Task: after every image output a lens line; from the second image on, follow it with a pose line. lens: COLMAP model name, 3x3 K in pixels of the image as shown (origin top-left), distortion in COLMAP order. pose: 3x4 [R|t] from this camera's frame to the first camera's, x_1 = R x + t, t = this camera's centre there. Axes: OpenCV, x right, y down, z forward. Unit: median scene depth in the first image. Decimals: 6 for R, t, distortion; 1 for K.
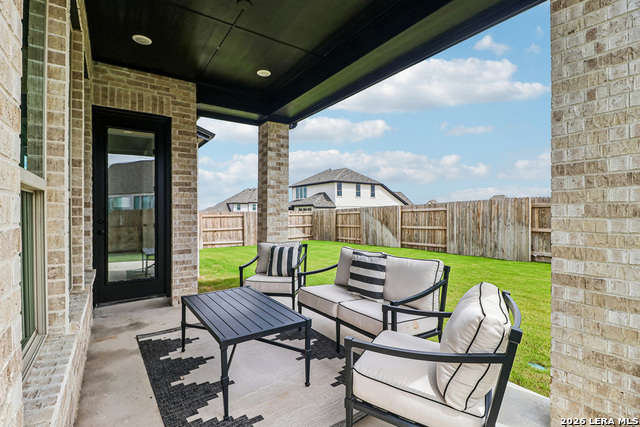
lens RADIAL K [[299.0, 0, 317.9], [0, 299.0, 213.4], [0, 0, 1]] dist [0.010983, -0.011132]
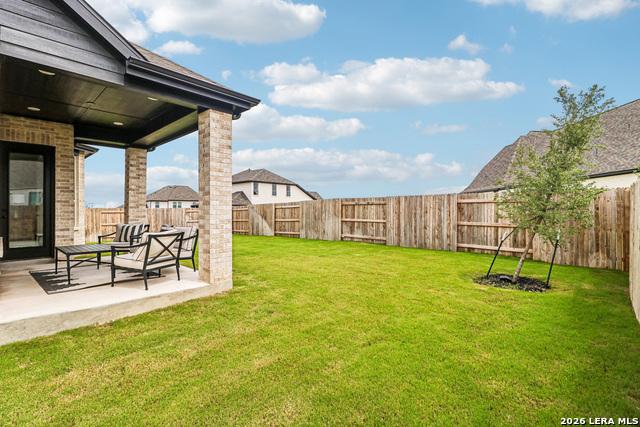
lens RADIAL K [[299.0, 0, 319.5], [0, 299.0, 209.6], [0, 0, 1]] dist [0.010983, -0.011132]
pose [[0.976022, 0.002379, 0.217661, 0.439276], [-0.000632, 0.999967, -0.008092, 0.025843], [-0.217673, 0.007761, 0.975991, -0.704923]]
